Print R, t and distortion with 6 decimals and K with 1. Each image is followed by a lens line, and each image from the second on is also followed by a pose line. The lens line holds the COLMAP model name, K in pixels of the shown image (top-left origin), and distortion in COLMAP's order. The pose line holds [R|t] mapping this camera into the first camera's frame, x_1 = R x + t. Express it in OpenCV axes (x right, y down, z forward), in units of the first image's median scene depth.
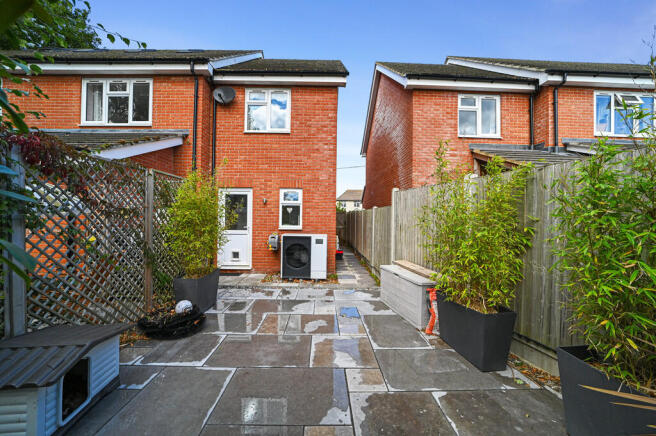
lens RADIAL K [[261.2, 0, 329.7], [0, 261.2, 216.7], [0, 0, 1]] dist [-0.002425, 0.000336]
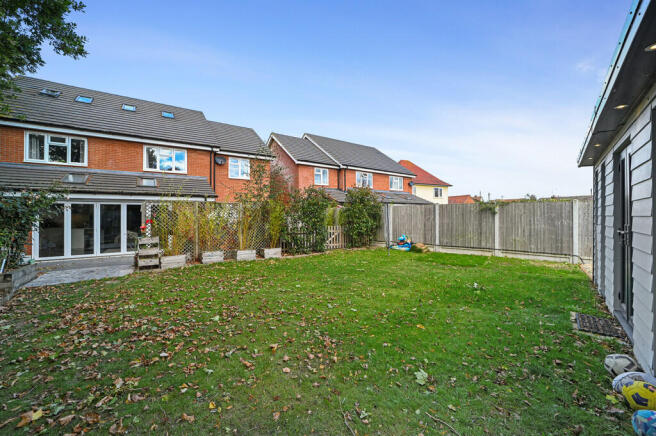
lens RADIAL K [[261.2, 0, 327.6], [0, 261.2, 215.8], [0, 0, 1]] dist [-0.002425, 0.000336]
pose [[0.811066, -0.015872, 0.584739, -0.857925], [0.012312, 0.999874, 0.010063, -0.035981], [-0.584825, -0.000963, 0.811159, -1.072892]]
